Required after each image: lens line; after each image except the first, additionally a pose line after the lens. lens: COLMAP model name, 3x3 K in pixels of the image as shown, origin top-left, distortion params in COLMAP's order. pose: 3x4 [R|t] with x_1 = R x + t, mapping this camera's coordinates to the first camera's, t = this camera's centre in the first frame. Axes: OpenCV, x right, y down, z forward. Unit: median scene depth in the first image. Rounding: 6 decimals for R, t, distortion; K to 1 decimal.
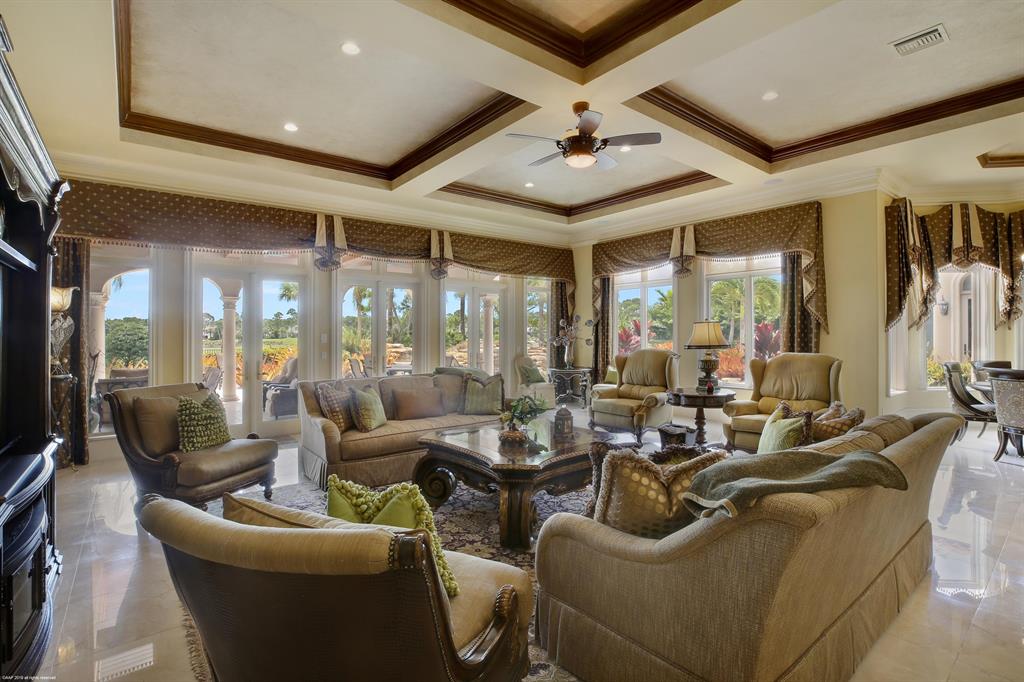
lens RADIAL K [[473.0, 0, 508.4], [0, 473.0, 325.2], [0, 0, 1]] dist [-0.020667, 0.000374]
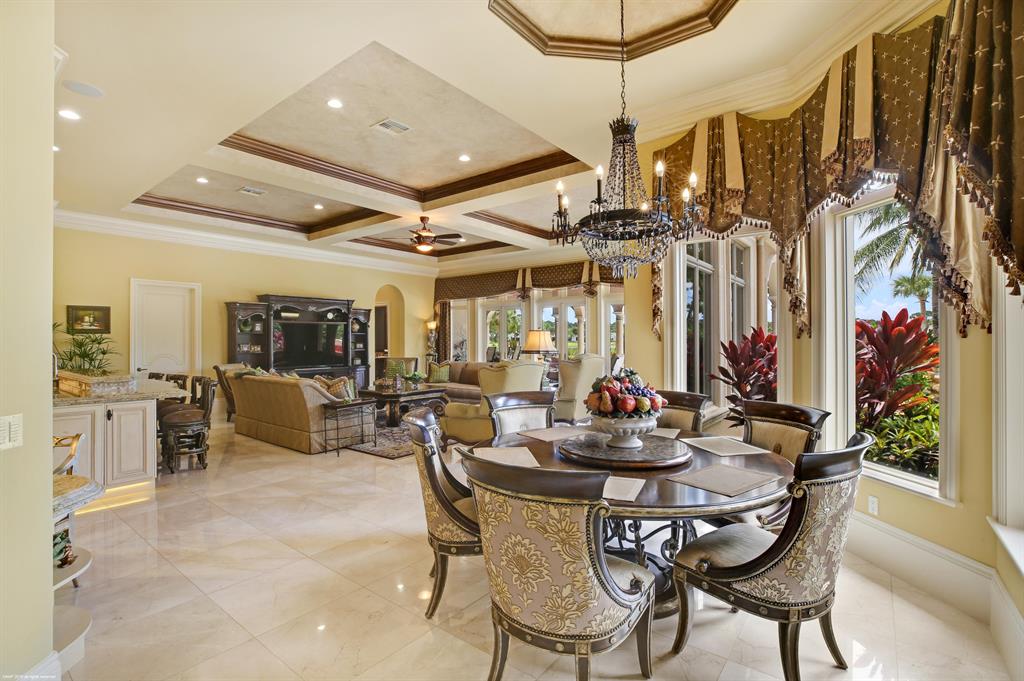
lens RADIAL K [[473.0, 0, 489.9], [0, 473.0, 341.3], [0, 0, 1]] dist [-0.020667, 0.000374]
pose [[0.204380, 0.011300, -0.978826, 1.143569], [0.018586, 0.999708, 0.015422, -0.001094], [0.978715, -0.021345, 0.204111, 0.475969]]
